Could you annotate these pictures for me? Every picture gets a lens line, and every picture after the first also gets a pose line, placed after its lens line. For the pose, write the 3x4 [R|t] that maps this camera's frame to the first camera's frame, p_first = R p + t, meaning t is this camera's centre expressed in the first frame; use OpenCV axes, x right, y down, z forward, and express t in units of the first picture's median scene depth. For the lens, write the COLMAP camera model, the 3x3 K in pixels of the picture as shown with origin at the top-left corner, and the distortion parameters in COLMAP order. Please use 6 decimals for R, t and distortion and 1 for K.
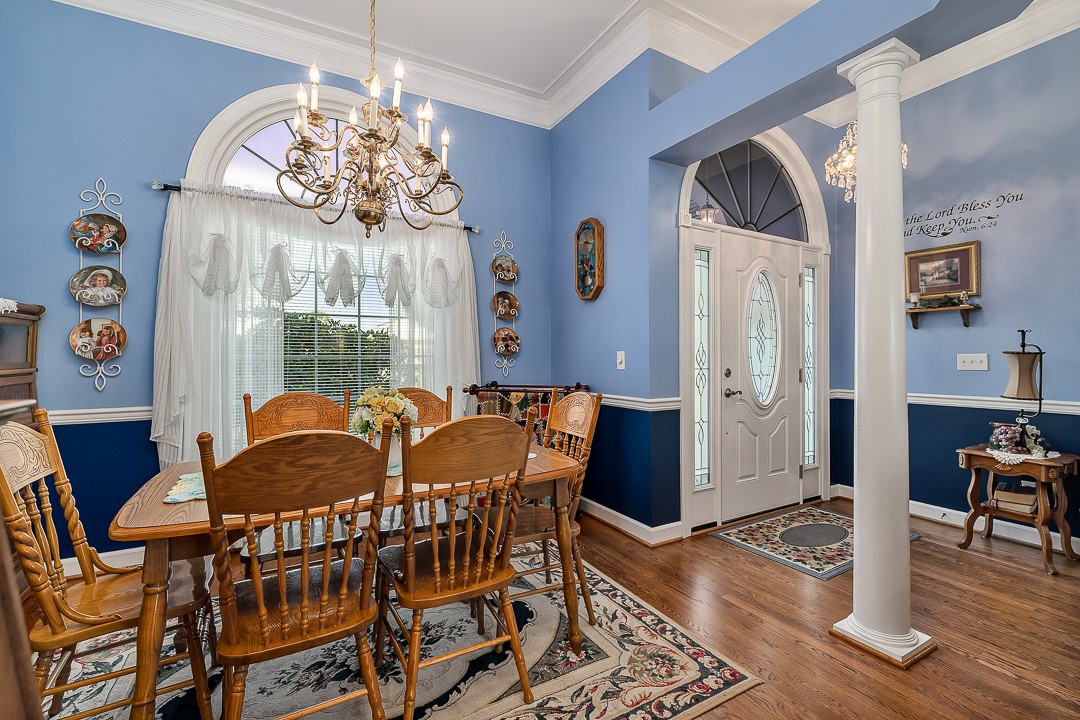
lens RADIAL K [[477.9, 0, 540.5], [0, 477.9, 353.4], [0, 0, 1]] dist [0.001266, -0.000037]
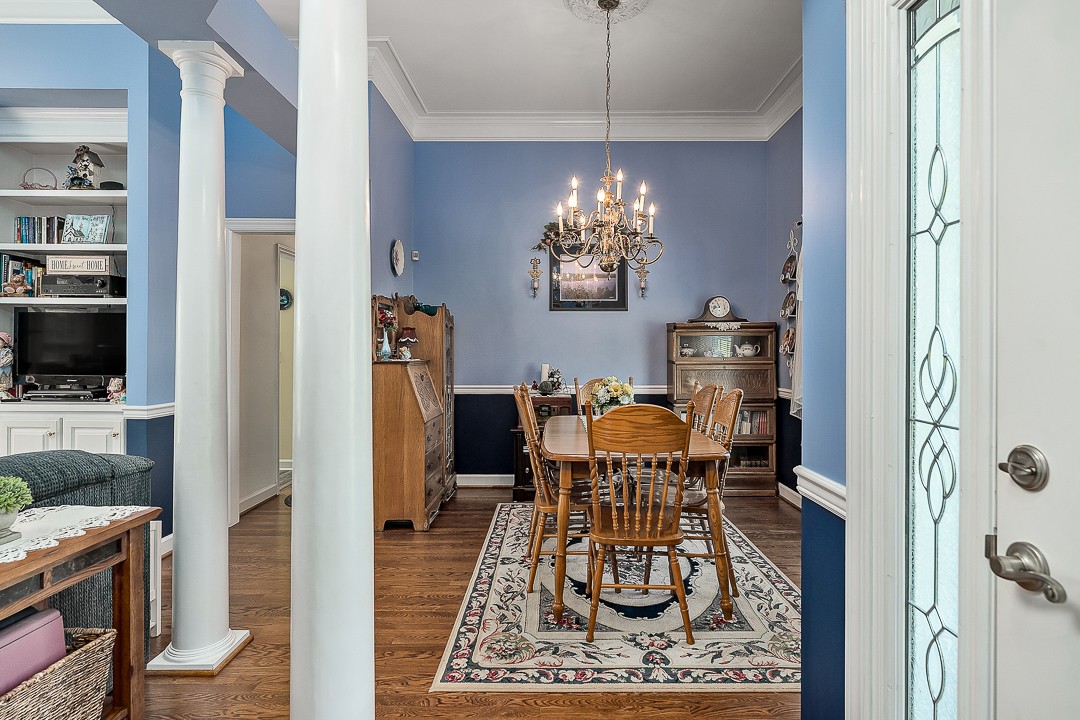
lens RADIAL K [[477.9, 0, 535.9], [0, 477.9, 355.8], [0, 0, 1]] dist [0.001266, -0.000037]
pose [[-0.480868, 0.002541, -0.876789, 1.139107], [0.001163, 0.999997, 0.002261, -0.011838], [0.876792, 0.000067, -0.480869, 1.552308]]
